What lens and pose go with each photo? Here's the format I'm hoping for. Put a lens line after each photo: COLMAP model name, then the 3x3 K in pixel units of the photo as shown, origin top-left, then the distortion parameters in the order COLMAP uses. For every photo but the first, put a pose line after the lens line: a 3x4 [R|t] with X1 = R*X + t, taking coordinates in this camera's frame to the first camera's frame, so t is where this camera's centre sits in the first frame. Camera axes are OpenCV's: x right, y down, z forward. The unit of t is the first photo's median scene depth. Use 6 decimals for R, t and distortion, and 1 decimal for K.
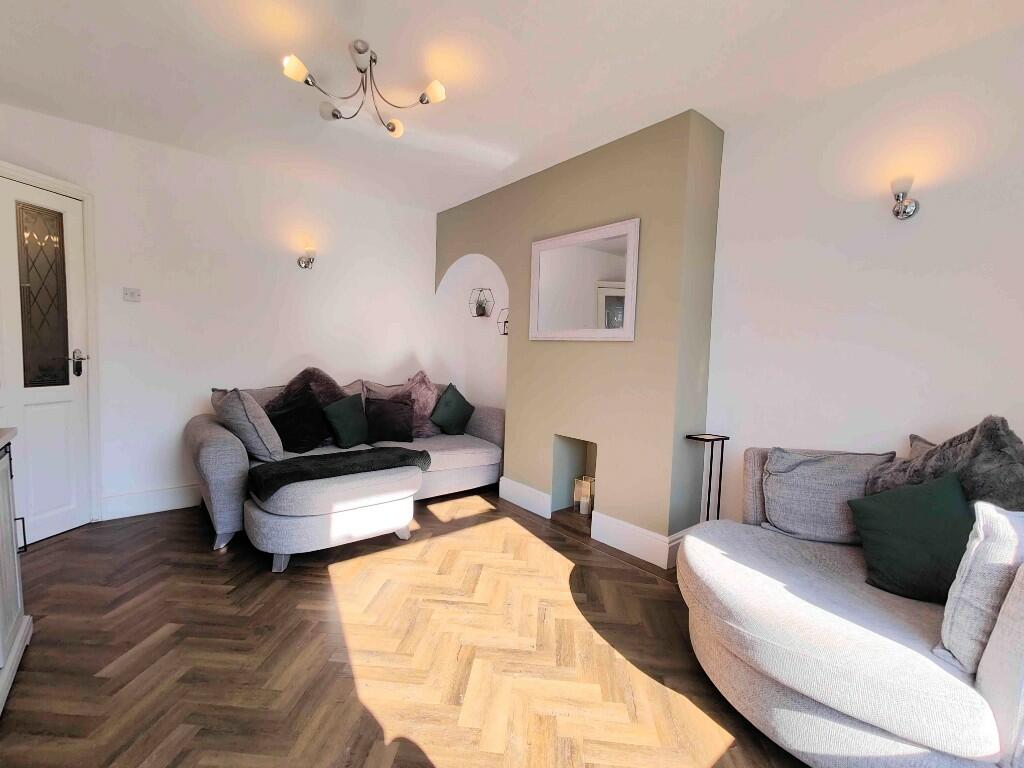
lens RADIAL K [[449.7, 0, 509.3], [0, 449.7, 383.6], [0, 0, 1]] dist [0.003456, 0.000671]
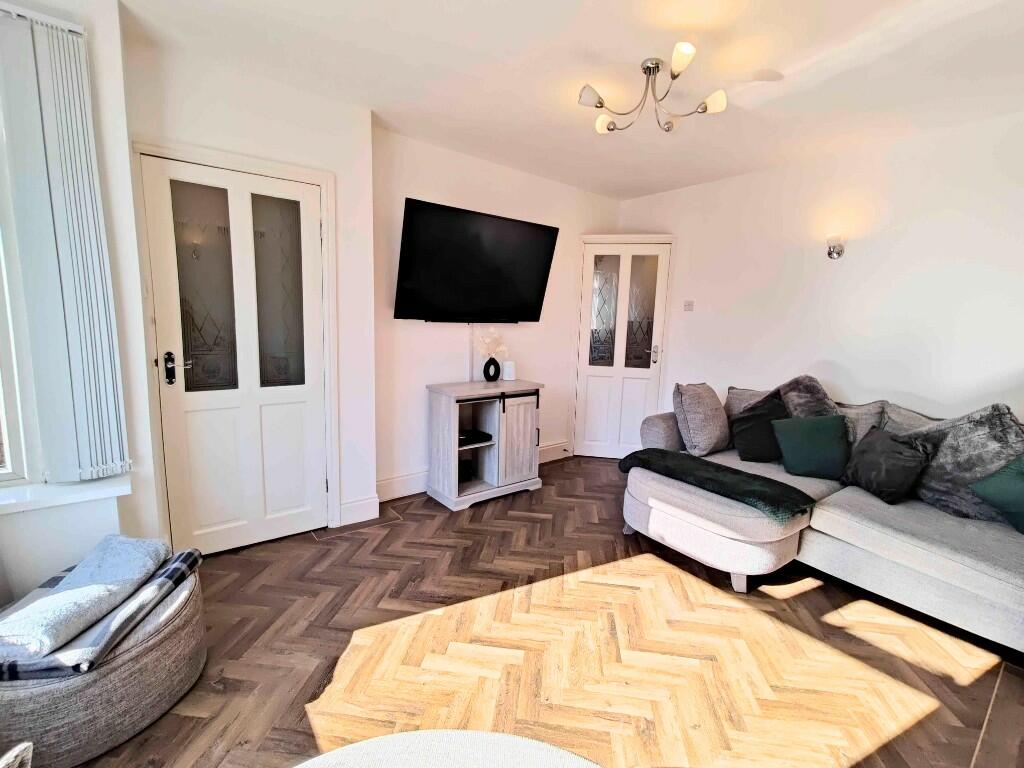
lens RADIAL K [[449.7, 0, 513.1], [0, 449.7, 377.6], [0, 0, 1]] dist [0.003456, 0.000671]
pose [[-0.029207, 0.112390, -0.993235, 0.588568], [-0.100608, 0.988282, 0.114788, -0.098848], [0.994497, 0.103280, -0.017557, 0.592913]]
